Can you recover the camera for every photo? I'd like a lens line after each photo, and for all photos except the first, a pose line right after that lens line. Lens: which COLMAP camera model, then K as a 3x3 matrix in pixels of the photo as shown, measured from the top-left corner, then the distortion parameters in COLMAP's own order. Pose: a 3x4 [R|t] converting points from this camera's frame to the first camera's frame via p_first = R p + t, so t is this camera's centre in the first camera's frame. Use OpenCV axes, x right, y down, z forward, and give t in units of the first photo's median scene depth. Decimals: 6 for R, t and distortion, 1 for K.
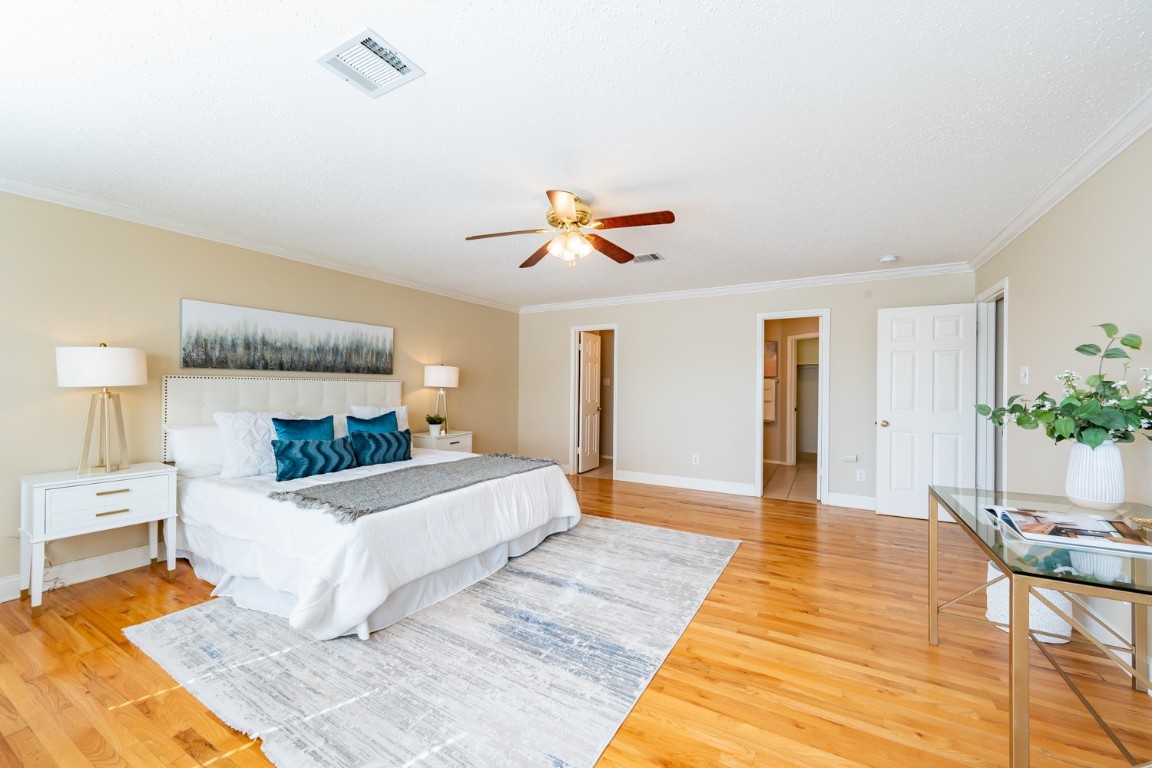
lens RADIAL K [[451.4, 0, 576.6], [0, 451.4, 386.9], [0, 0, 1]] dist [-0.001659, 0.000607]
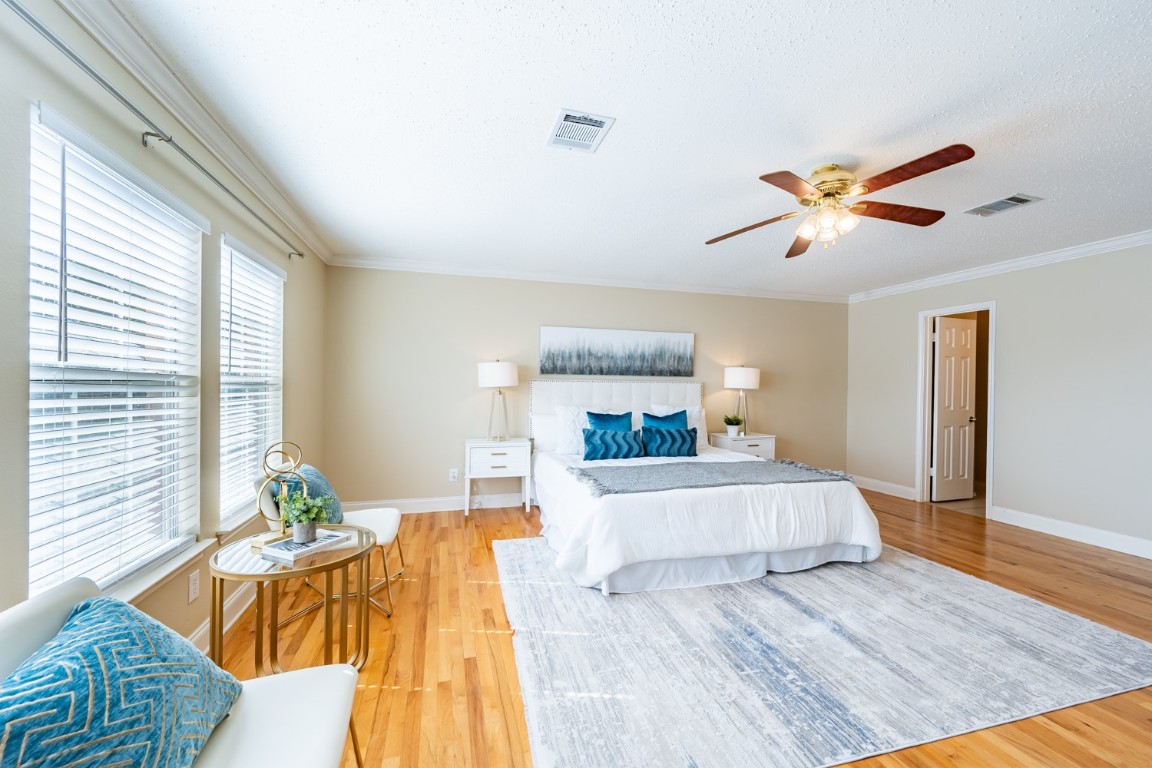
lens RADIAL K [[451.4, 0, 575.7], [0, 451.4, 388.0], [0, 0, 1]] dist [-0.001659, 0.000607]
pose [[0.714550, 0.003837, -0.699573, 0.222773], [-0.004644, 0.999989, 0.000741, 0.000374], [0.699569, 0.002720, 0.714560, 0.051563]]
